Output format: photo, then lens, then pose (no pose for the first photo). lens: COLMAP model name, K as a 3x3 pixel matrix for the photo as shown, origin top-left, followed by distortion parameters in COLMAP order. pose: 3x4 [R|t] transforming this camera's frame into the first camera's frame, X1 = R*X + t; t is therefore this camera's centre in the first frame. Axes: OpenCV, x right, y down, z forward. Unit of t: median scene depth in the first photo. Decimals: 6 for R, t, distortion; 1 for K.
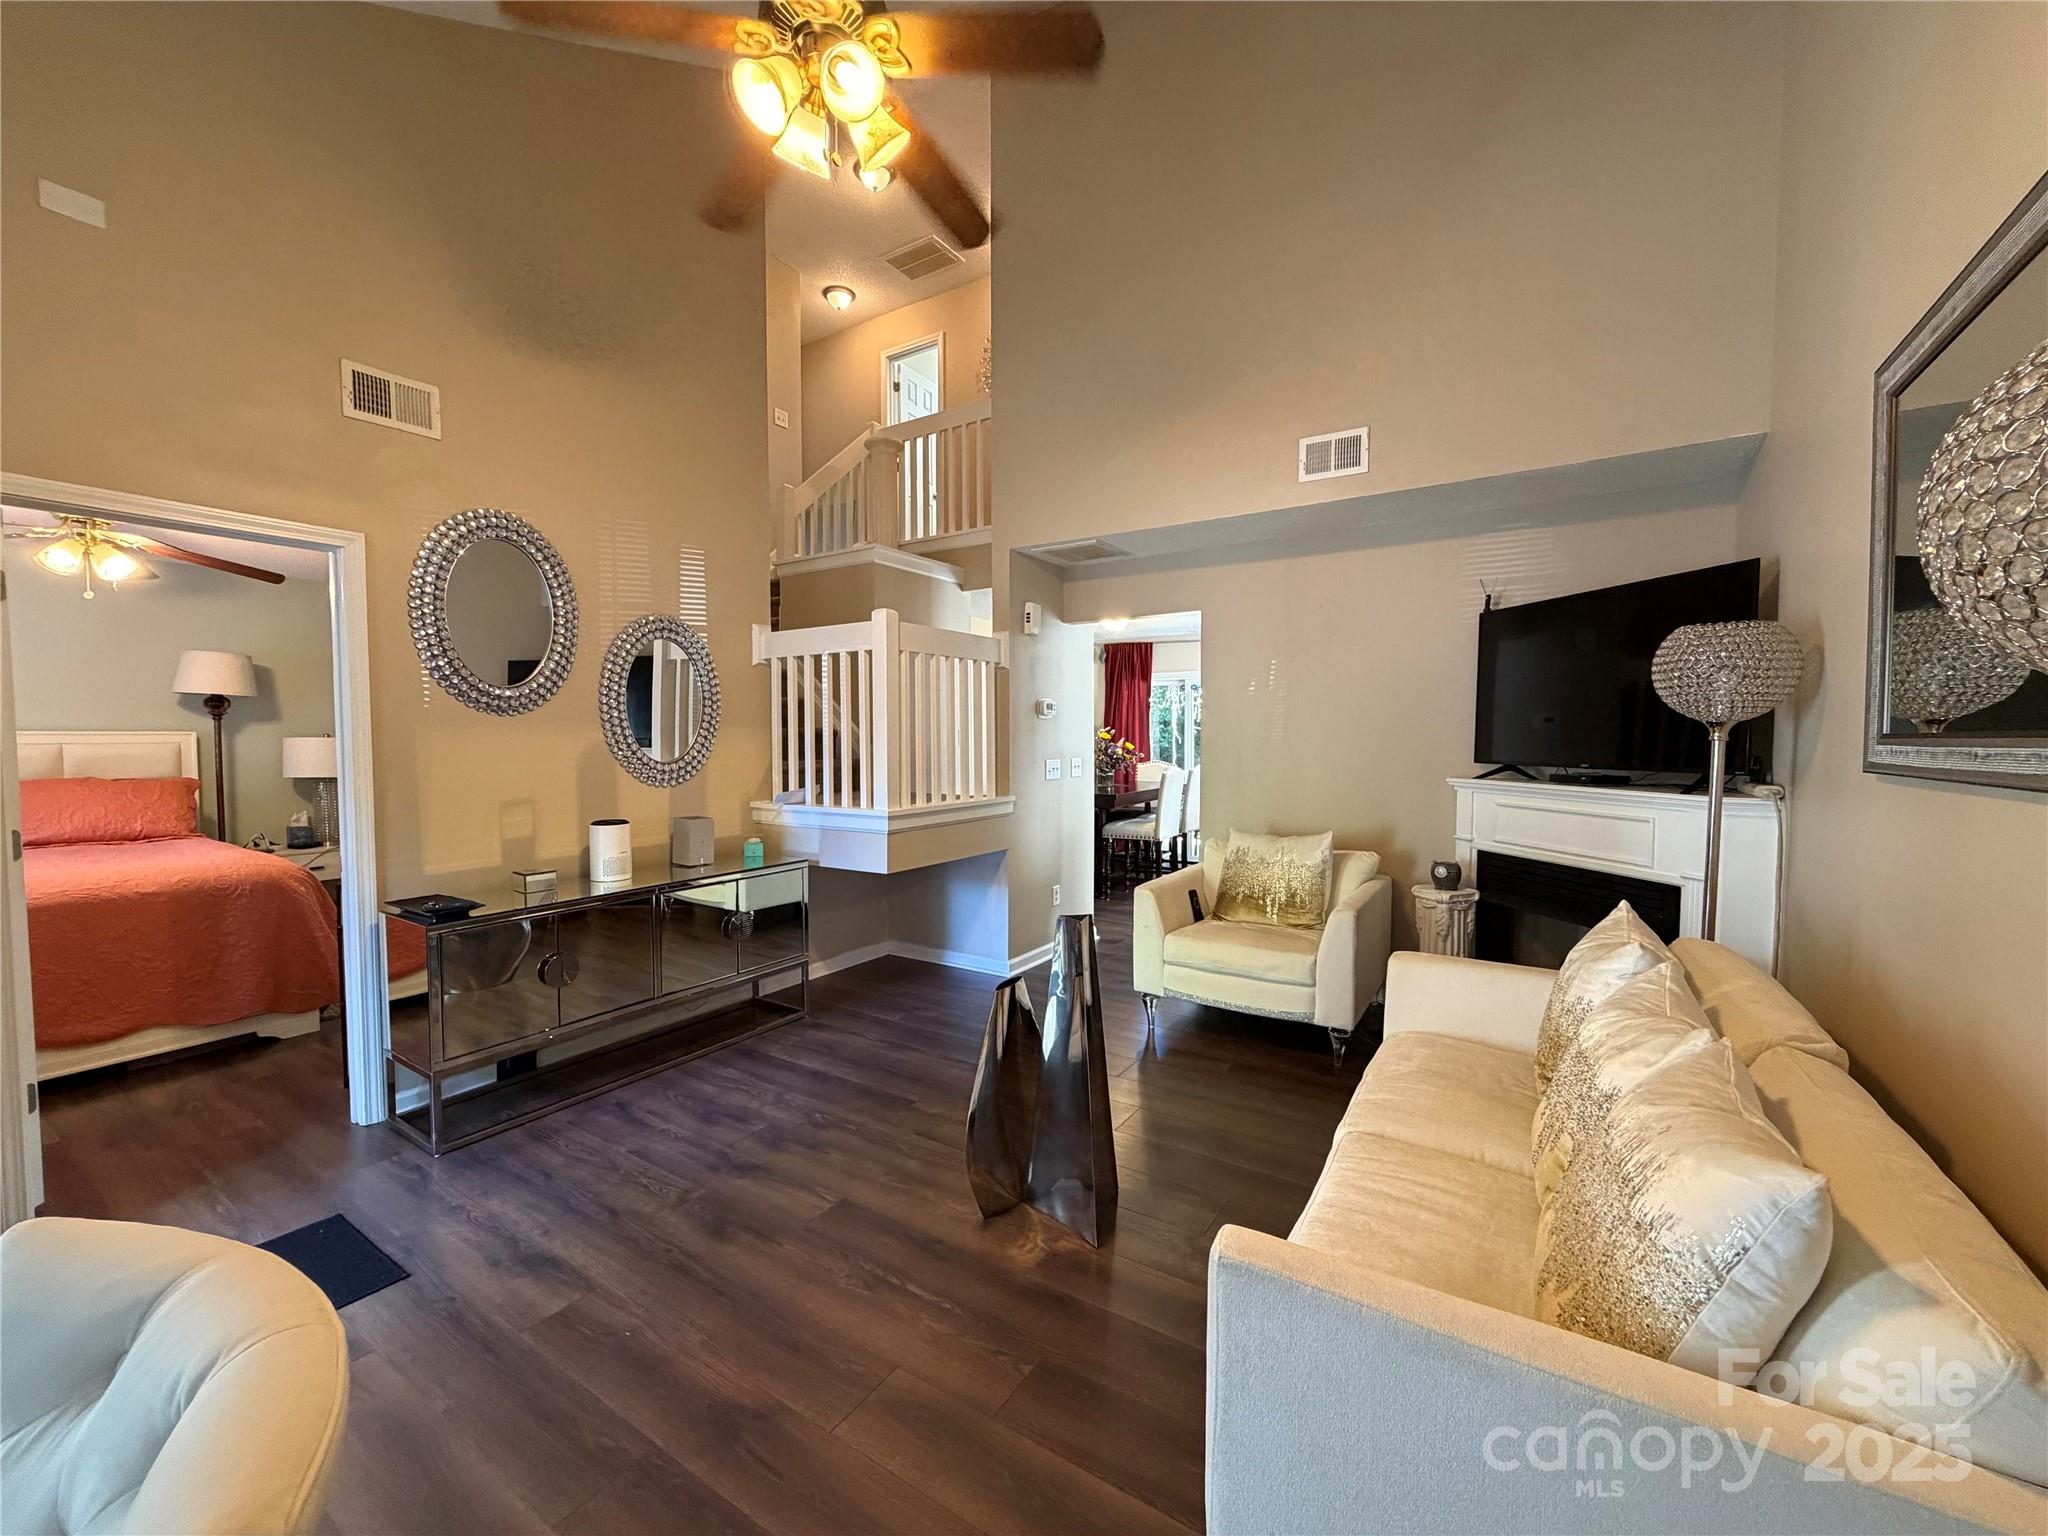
lens RADIAL K [[819.2, 0, 1014.4], [0, 819.2, 767.3], [0, 0, 1]] dist [0.001032, 0.000523]
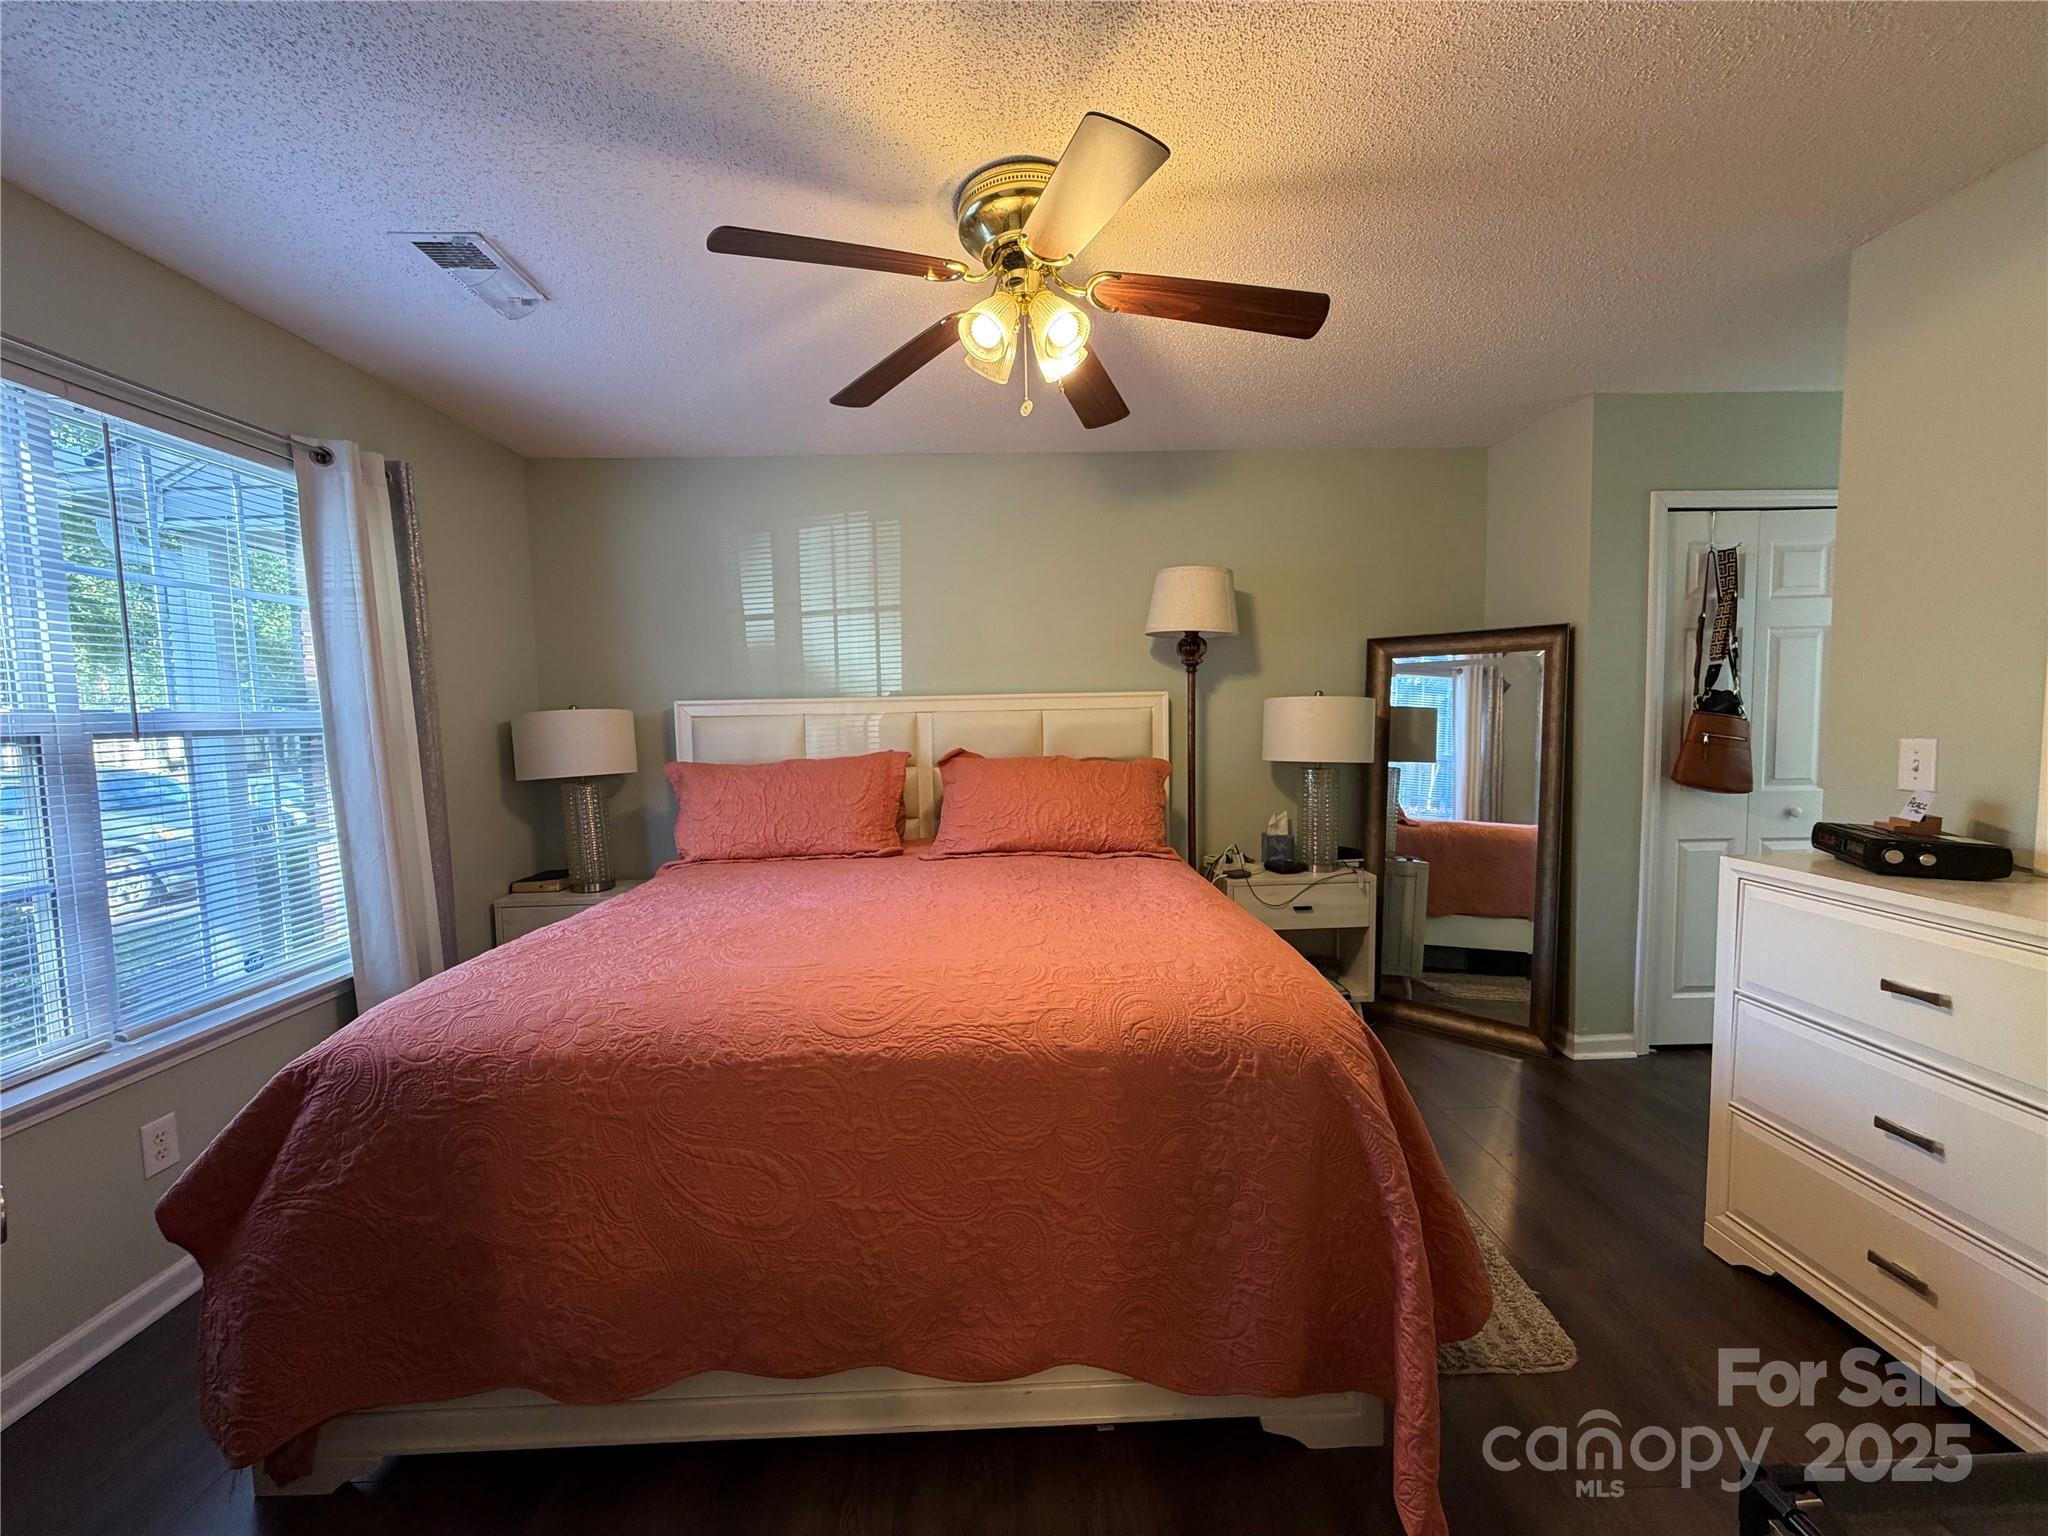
lens RADIAL K [[819.2, 0, 1020.9], [0, 819.2, 776.2], [0, 0, 1]] dist [0.001032, 0.000523]
pose [[0.574781, 0.054490, -0.816491, -0.512862], [-0.016831, 0.998357, 0.054778, -0.007835], [0.818134, -0.017743, 0.574754, 0.511859]]
